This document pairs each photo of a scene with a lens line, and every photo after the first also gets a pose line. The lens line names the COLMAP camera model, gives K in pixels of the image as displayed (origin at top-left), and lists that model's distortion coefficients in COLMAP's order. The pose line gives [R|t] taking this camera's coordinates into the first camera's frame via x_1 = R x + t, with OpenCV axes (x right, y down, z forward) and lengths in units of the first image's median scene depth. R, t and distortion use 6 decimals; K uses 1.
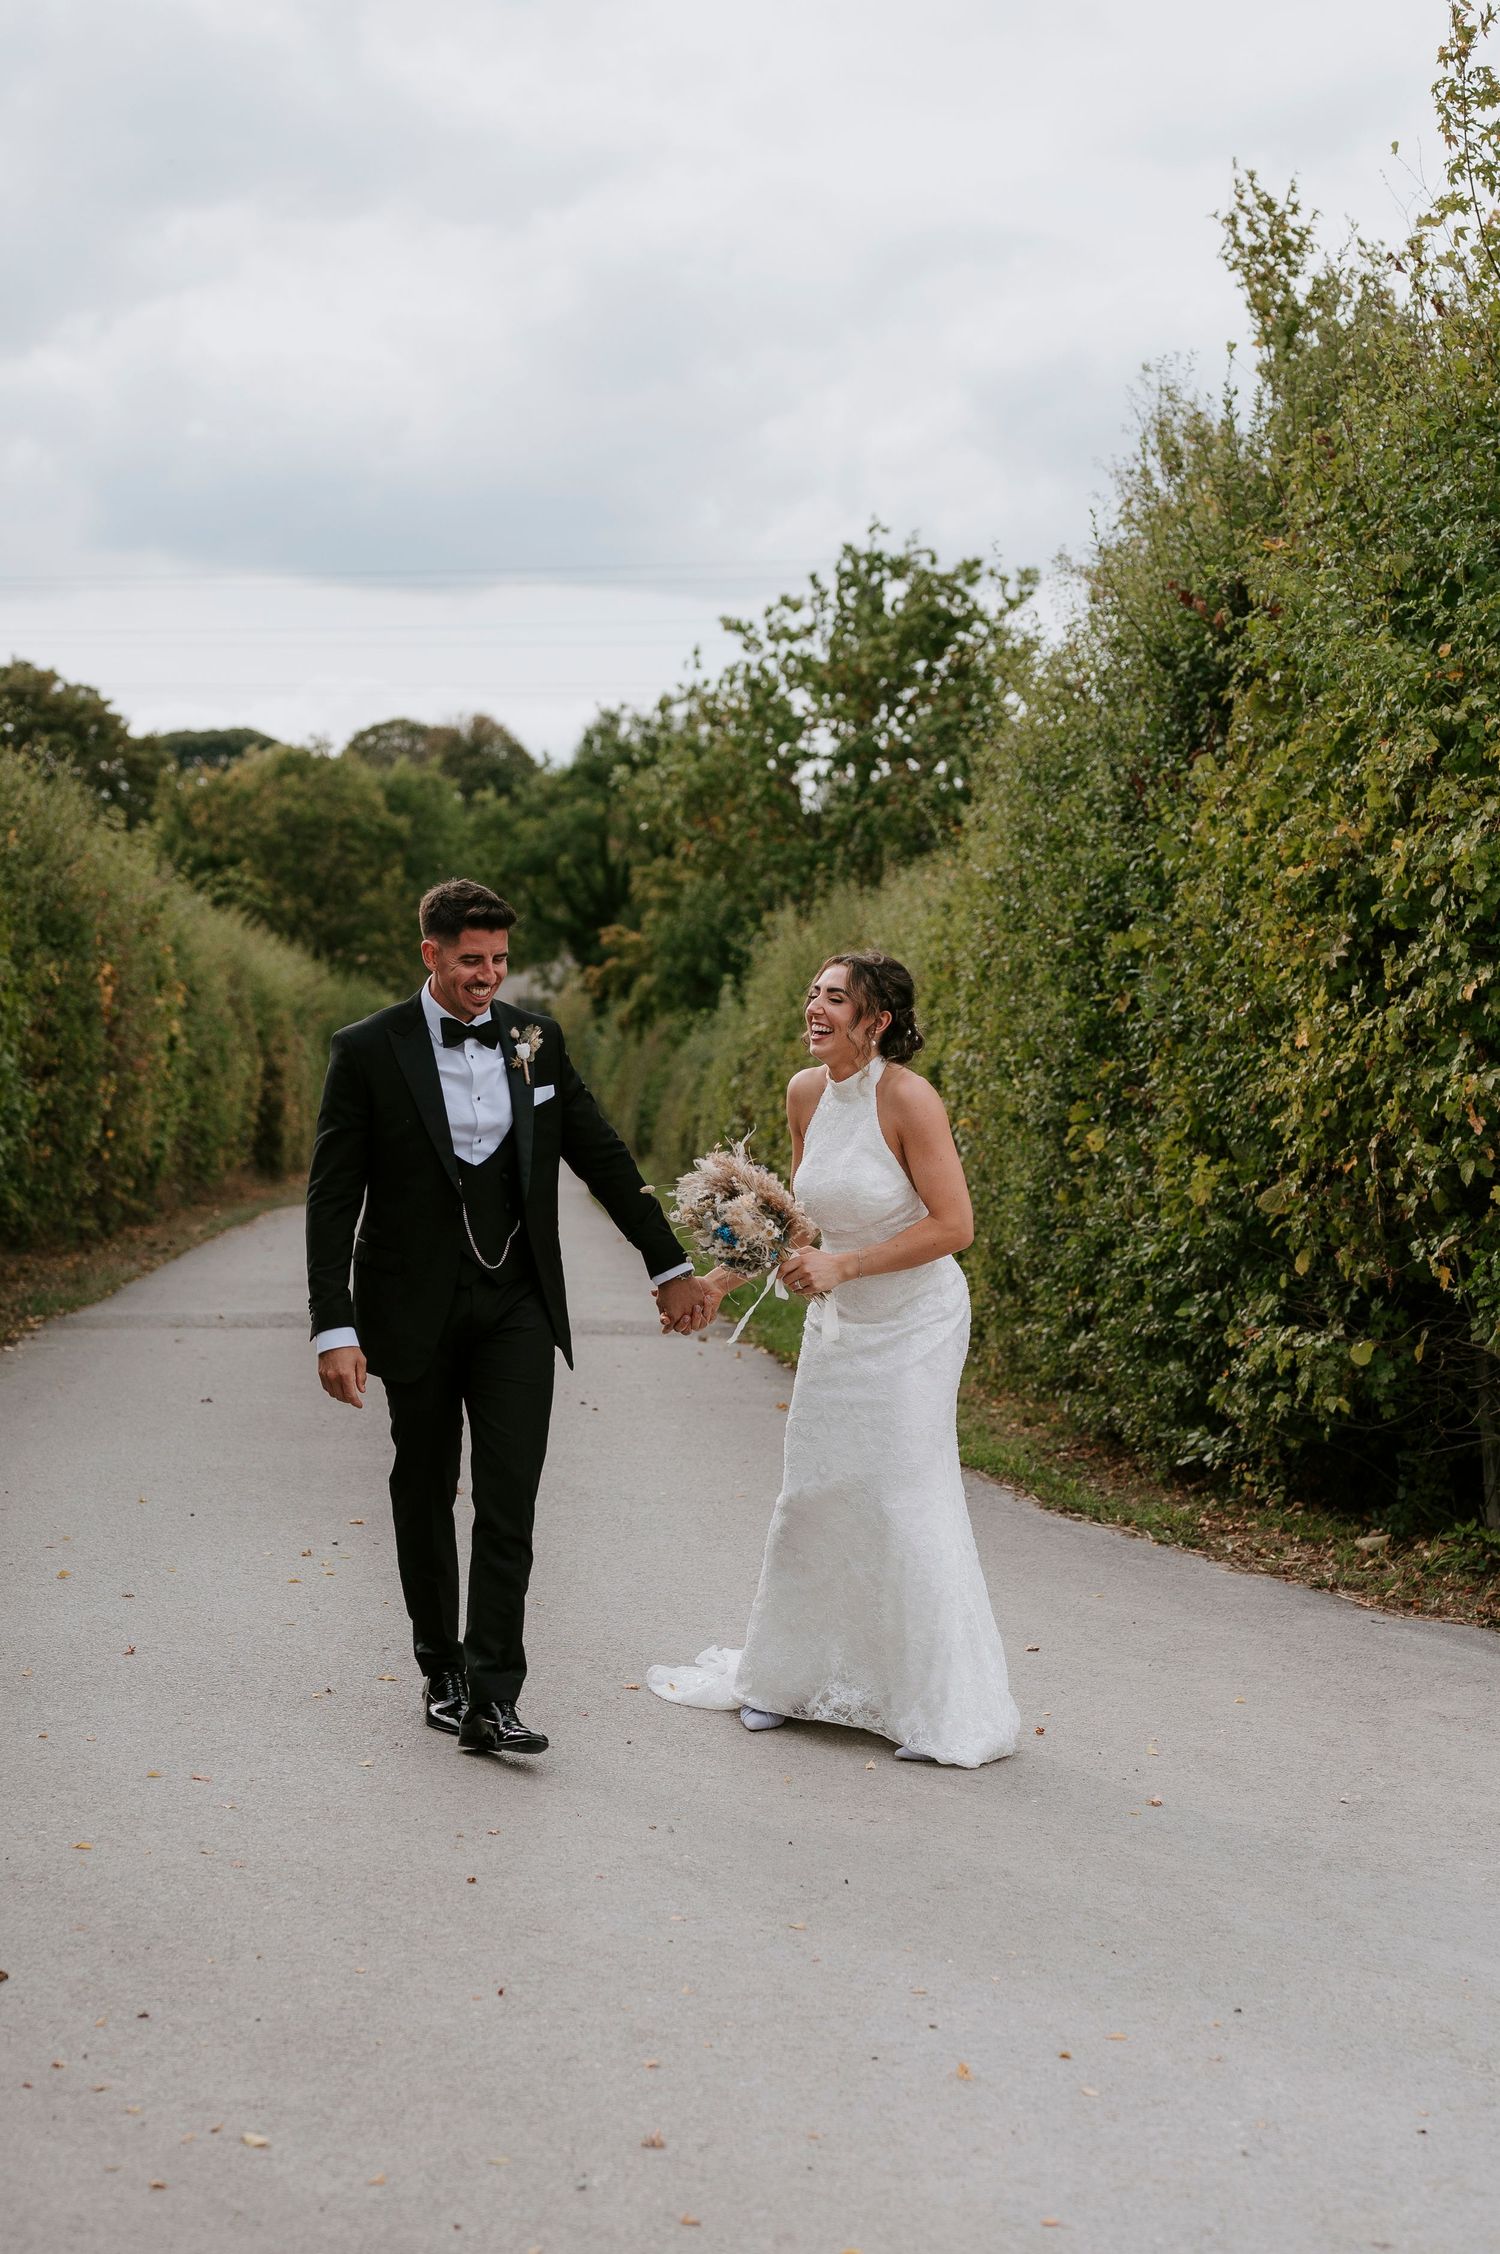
lens RADIAL K [[3314.4, 0, 750.0], [0, 3314.4, 1127.0], [0, 0, 1]] dist [-0.004305, -2.572009]
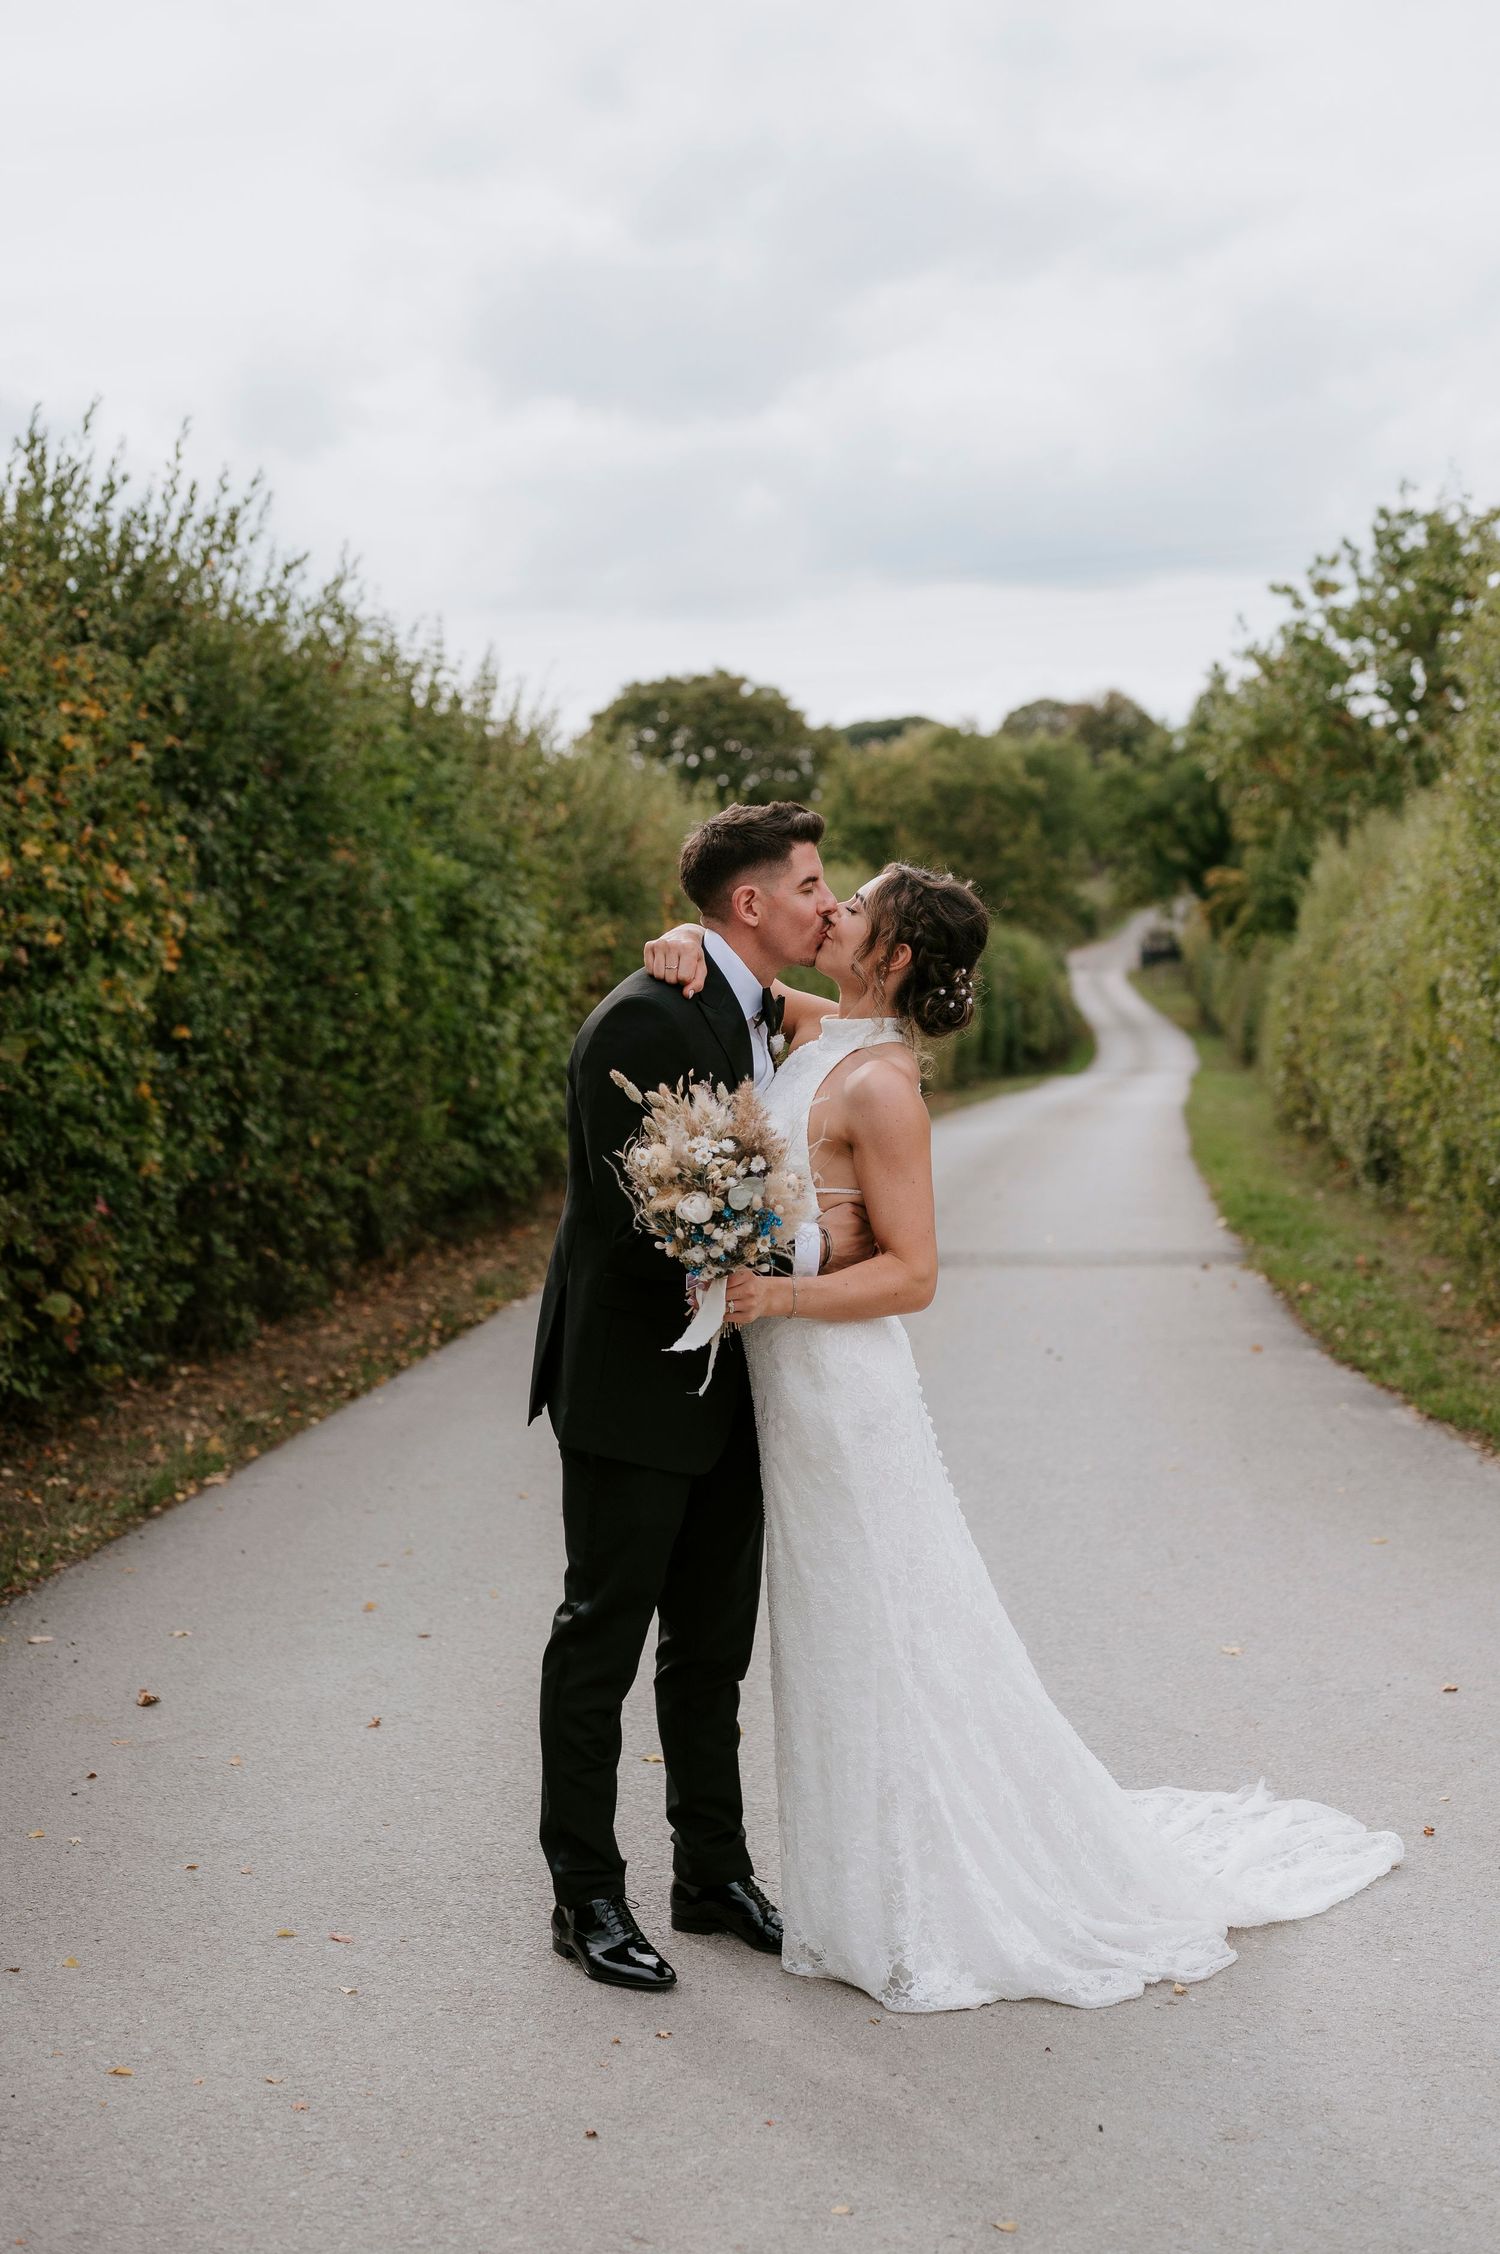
lens RADIAL K [[3470.3, 0, 750.0], [0, 3470.3, 1127.0], [0, 0, 1]] dist [-0.003640, 0.002936]
pose [[0.974061, -0.038789, -0.222937, 0.064372], [0.042478, 0.999028, 0.011771, 0.009704], [0.222264, -0.020935, 0.974762, -0.216019]]
